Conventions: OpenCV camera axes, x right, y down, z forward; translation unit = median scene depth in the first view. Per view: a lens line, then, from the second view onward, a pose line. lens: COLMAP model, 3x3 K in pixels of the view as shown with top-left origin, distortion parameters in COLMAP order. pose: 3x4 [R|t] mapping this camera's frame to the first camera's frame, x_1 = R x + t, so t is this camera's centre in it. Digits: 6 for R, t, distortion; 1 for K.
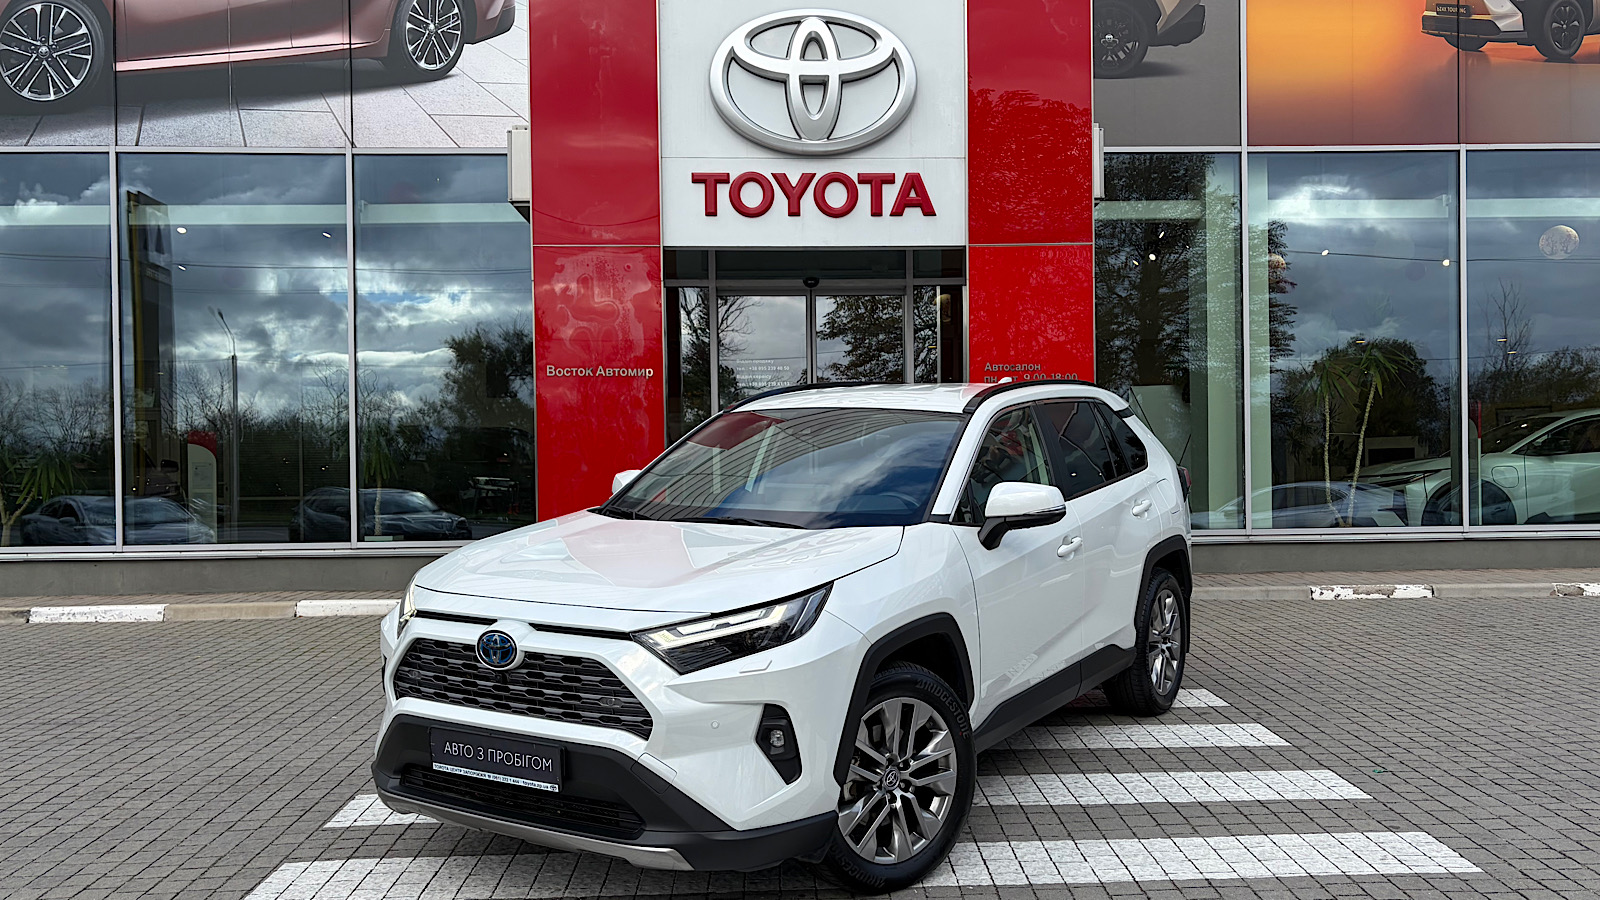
lens RADIAL K [[1206.7, 0, 838.4], [0, 1206.7, 477.7], [0, 0, 1]] dist [0.015514, 0.028521]
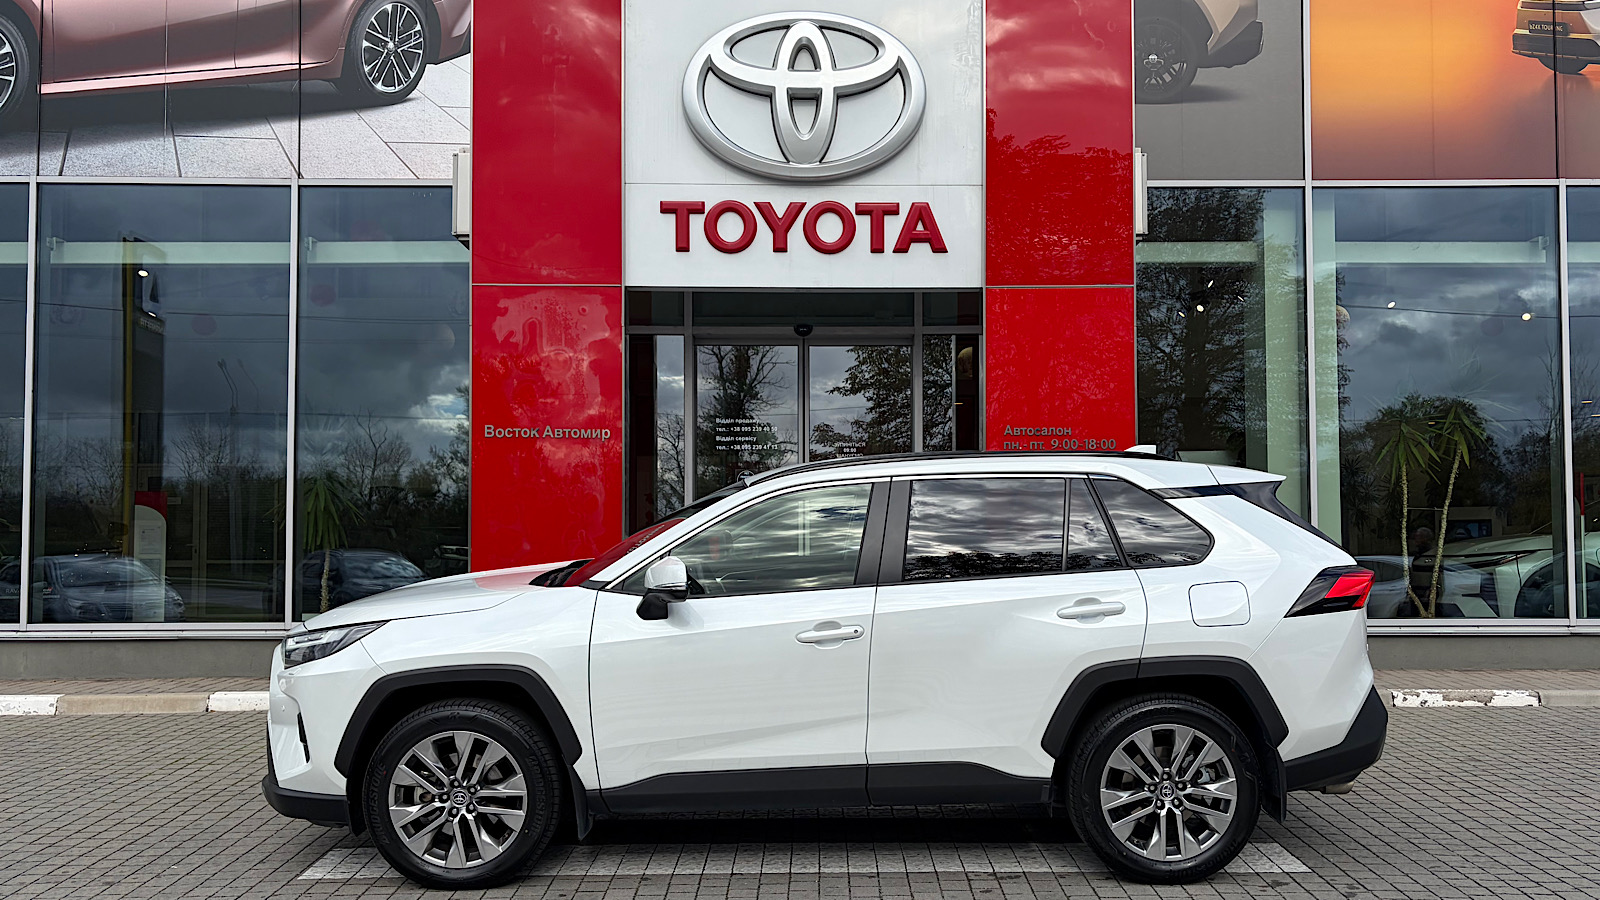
lens RADIAL K [[1247.7, 0, 833.2], [0, 1247.7, 487.7], [0, 0, 1]] dist [0.030499, -0.004423]
pose [[0.999555, 0.009618, -0.028232, 0.027009], [-0.010733, 0.999158, -0.039607, -0.016491], [0.027827, 0.039892, 0.998816, 0.128479]]
